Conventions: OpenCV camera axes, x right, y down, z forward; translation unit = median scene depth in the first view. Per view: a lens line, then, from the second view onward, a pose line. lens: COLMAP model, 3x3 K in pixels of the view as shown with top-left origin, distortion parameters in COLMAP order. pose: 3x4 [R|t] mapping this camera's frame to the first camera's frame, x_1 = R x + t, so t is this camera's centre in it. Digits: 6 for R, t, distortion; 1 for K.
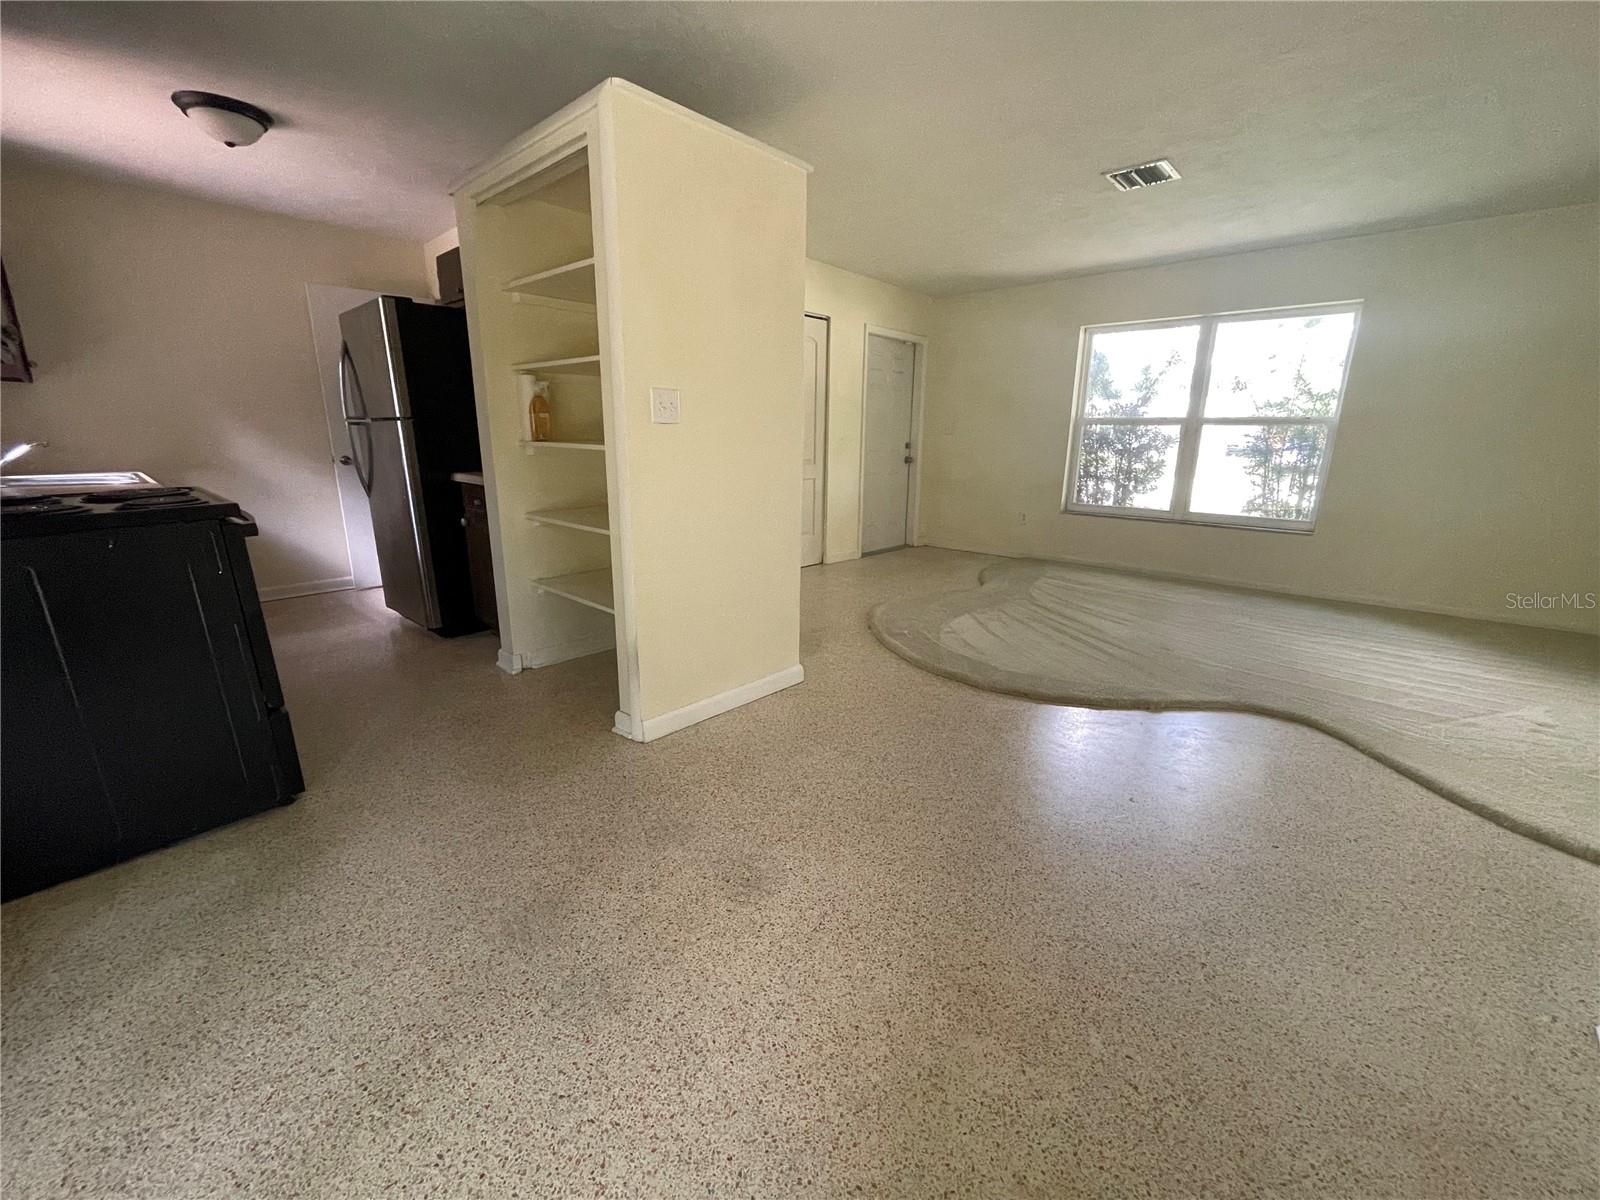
lens RADIAL K [[651.9, 0, 809.6], [0, 651.9, 597.5], [0, 0, 1]] dist [-0.000528, -0.000248]
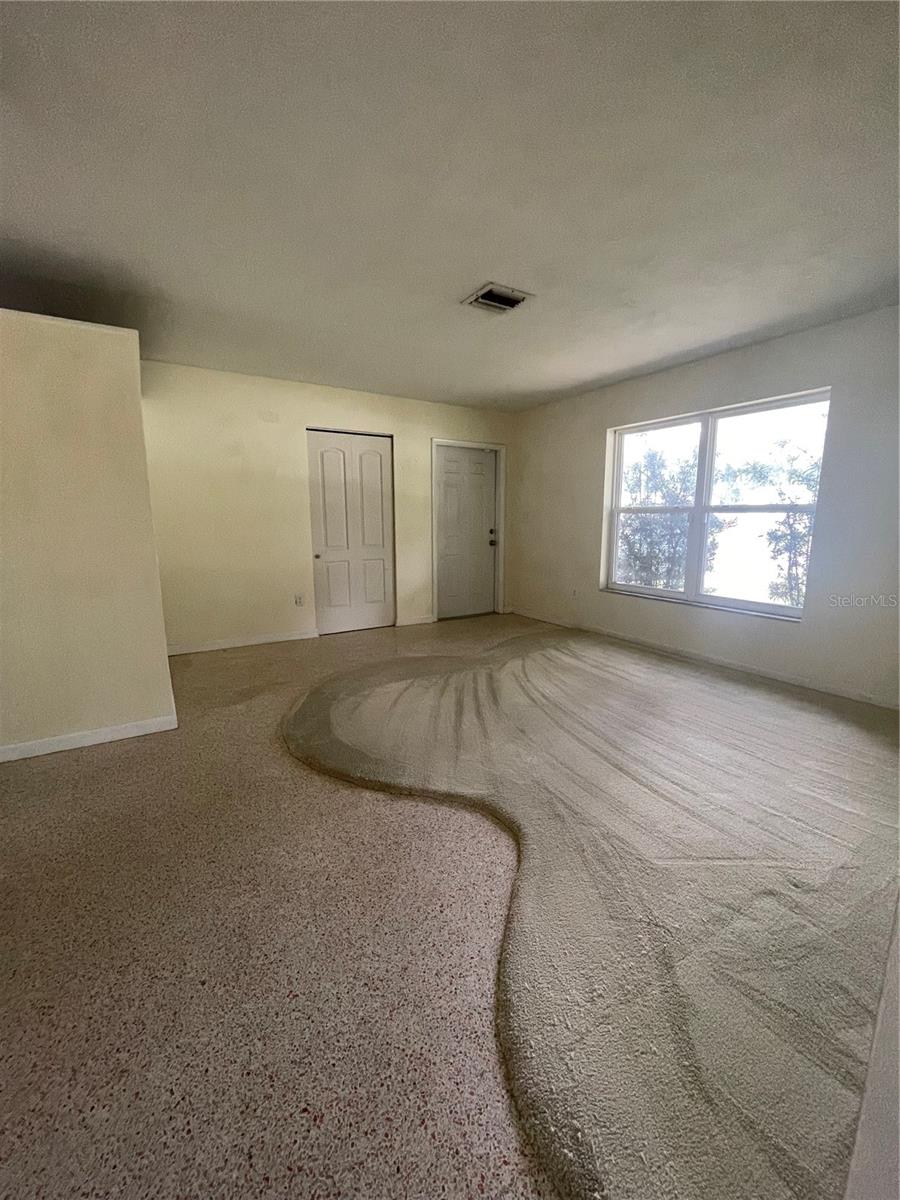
lens RADIAL K [[489.2, 0, 450.0], [0, 489.2, 600.0], [0, 0, 1]] dist [-0.020398, -0.000095]
pose [[0.959787, 0.031887, -0.278914, 0.568902], [-0.054001, 0.995944, -0.071964, -0.058646], [0.275488, 0.084132, 0.957616, 0.186968]]
